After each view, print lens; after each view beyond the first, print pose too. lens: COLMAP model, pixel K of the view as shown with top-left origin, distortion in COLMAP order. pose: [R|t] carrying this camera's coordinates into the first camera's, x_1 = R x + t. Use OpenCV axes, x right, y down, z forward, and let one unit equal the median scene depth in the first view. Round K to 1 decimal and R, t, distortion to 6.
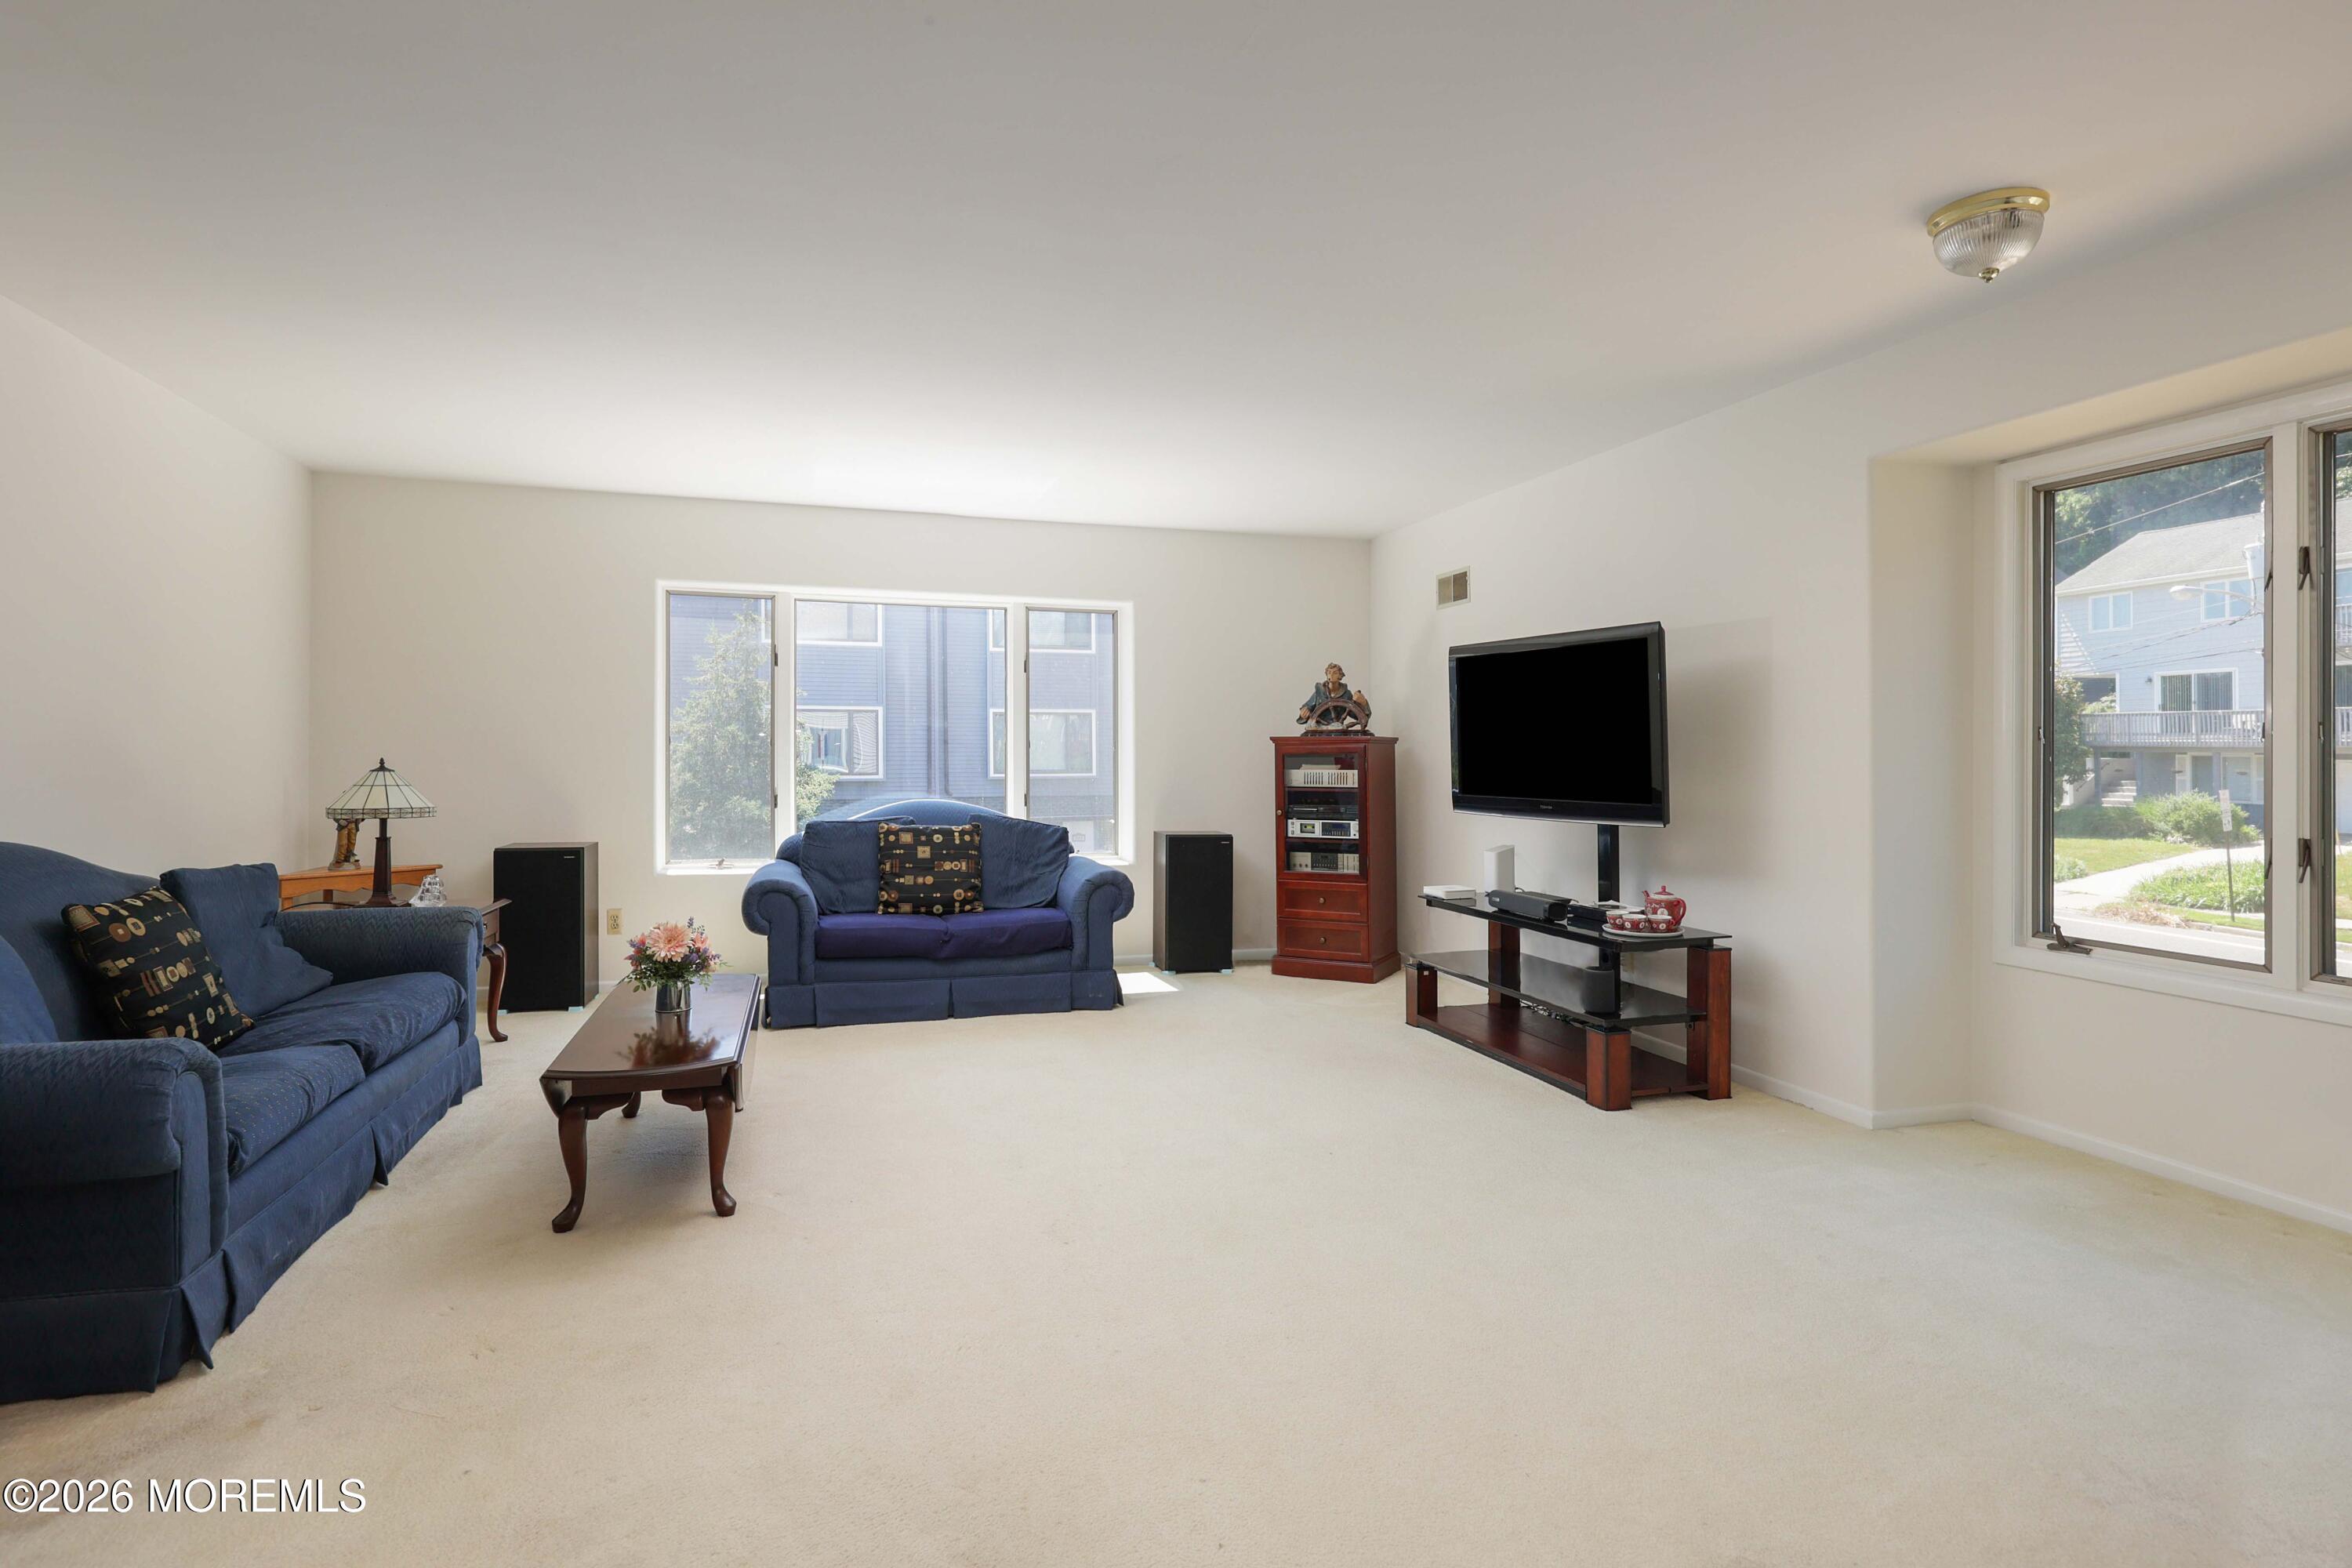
lens RADIAL K [[1159.5, 0, 1201.0], [0, 1159.5, 769.5], [0, 0, 1]] dist [-0.001839, -0.000120]
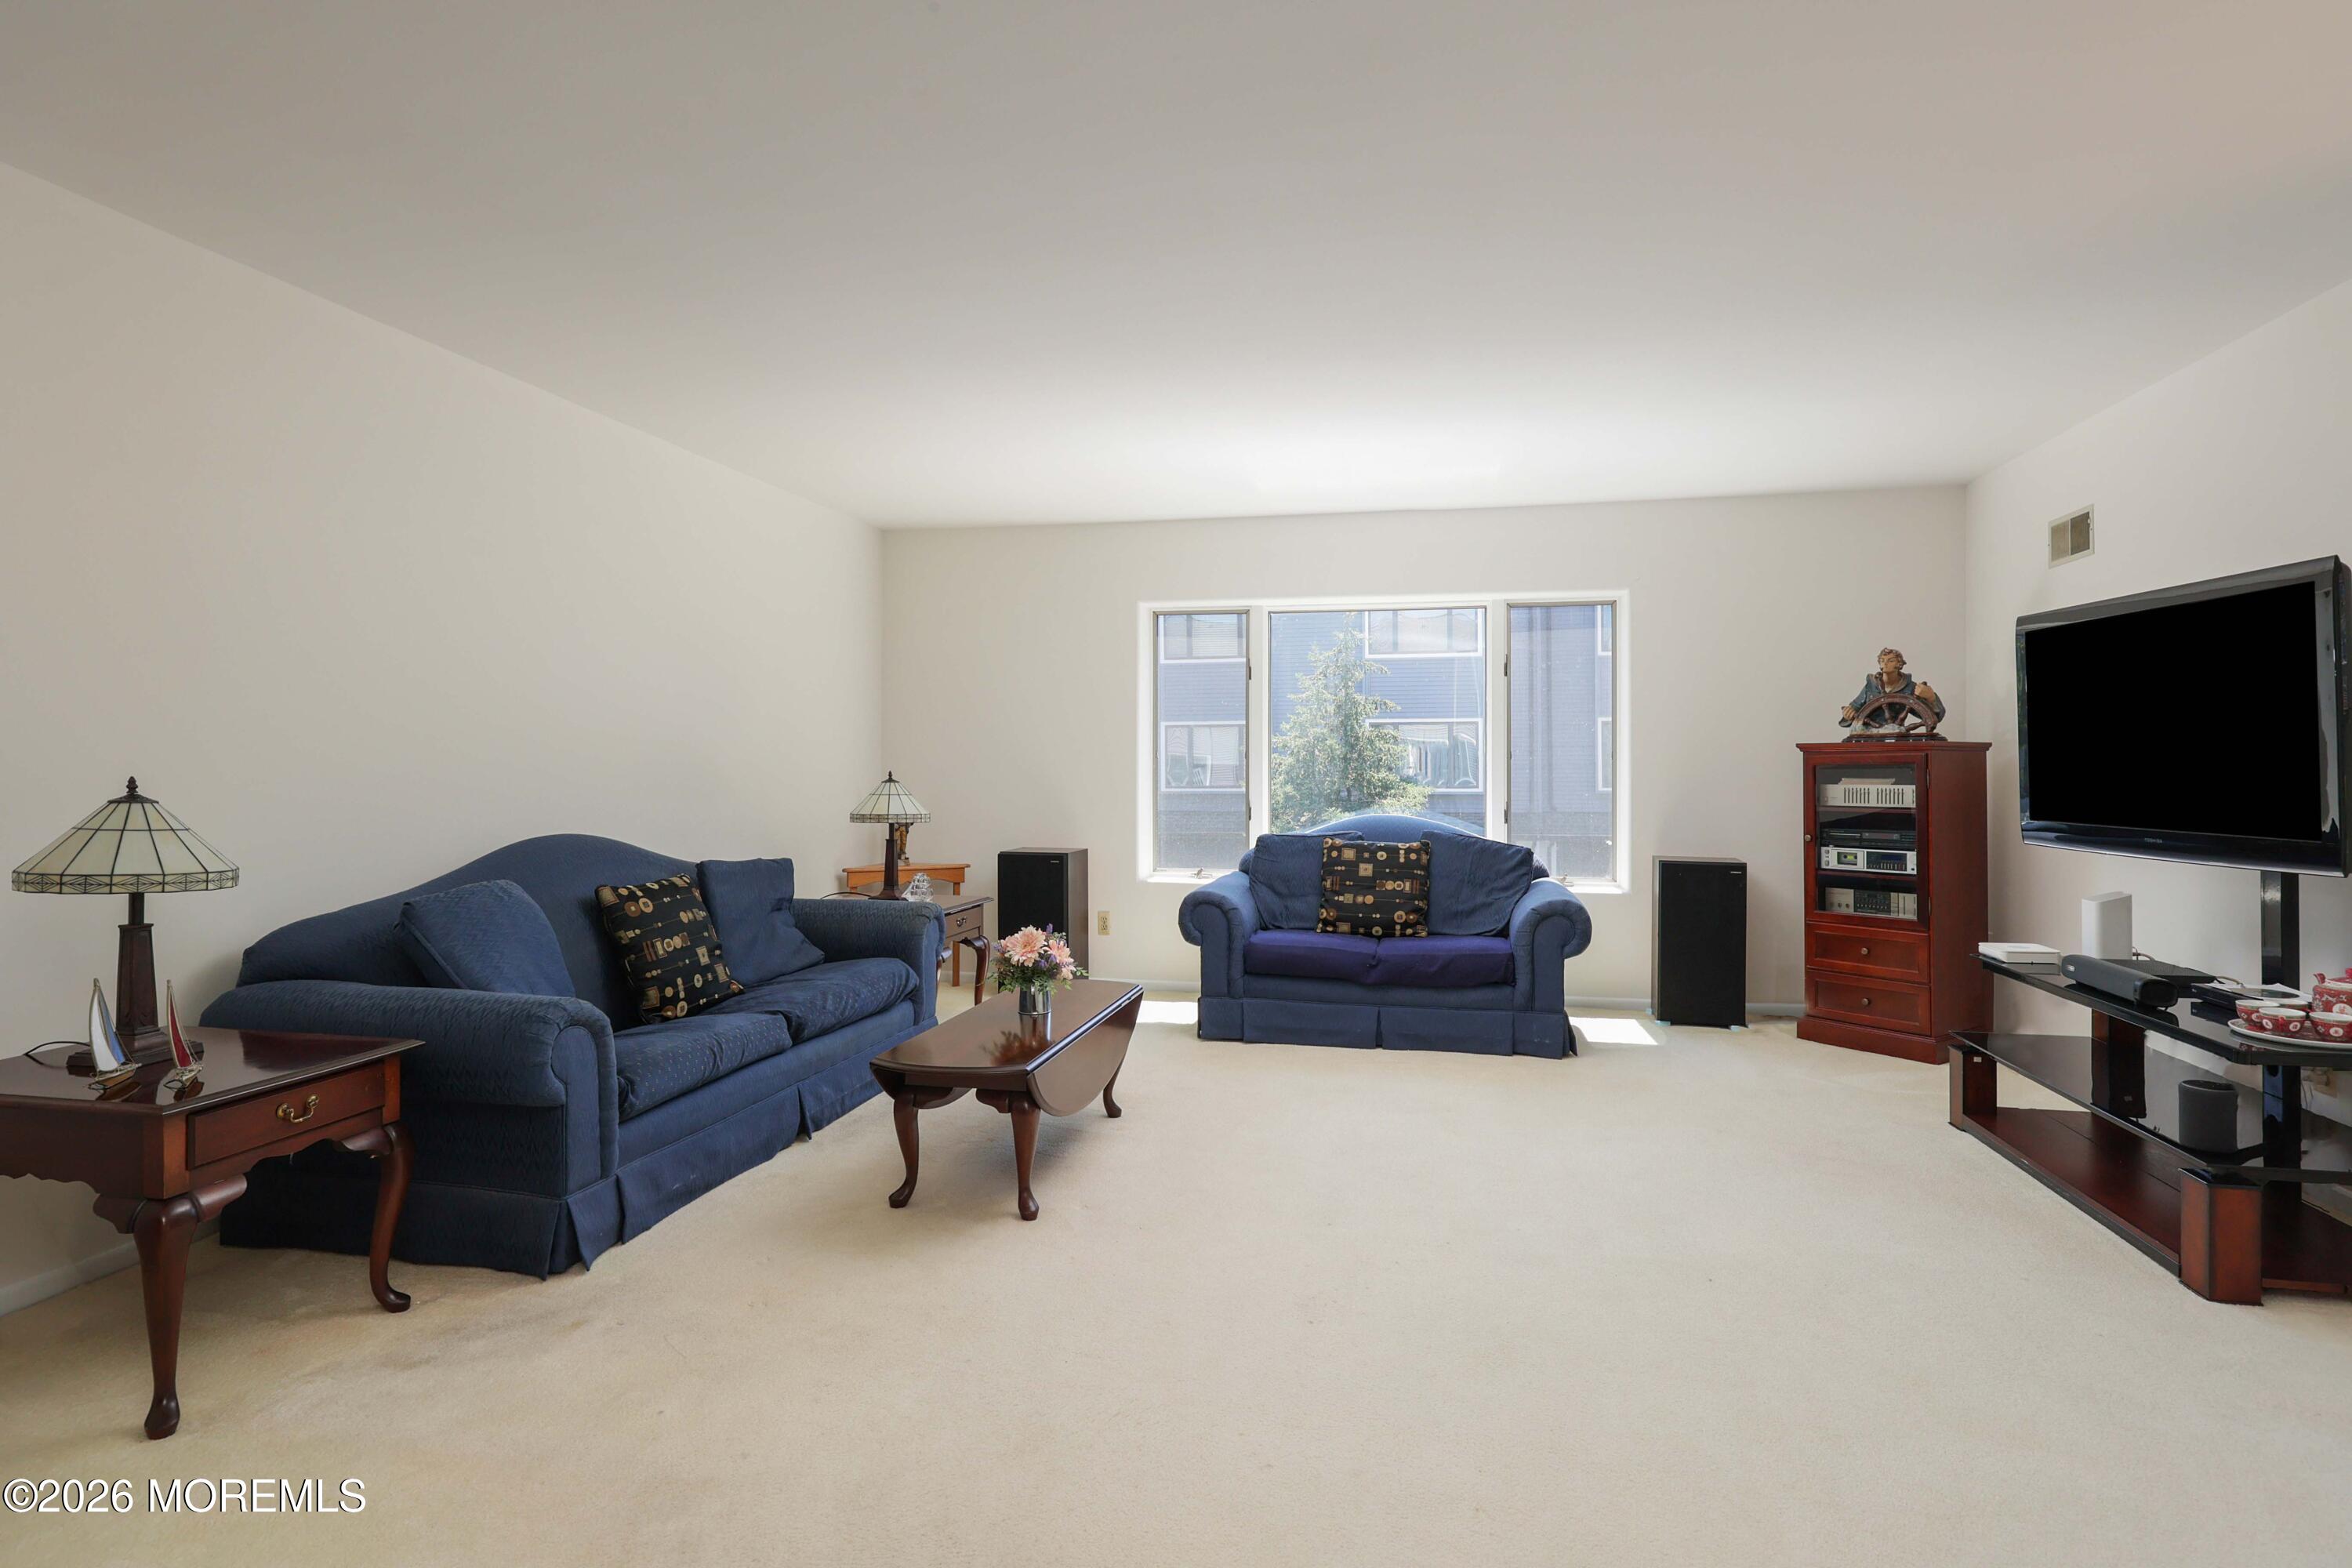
lens RADIAL K [[1197.6, 0, 1176.0], [0, 1197.6, 784.0], [0, 0, 1]] dist [0.000057, -0.000841]
pose [[0.871024, 0.003925, -0.491224, 0.112187], [-0.003328, 0.999992, 0.002090, -0.000421], [0.491229, -0.000186, 0.871031, 0.075251]]
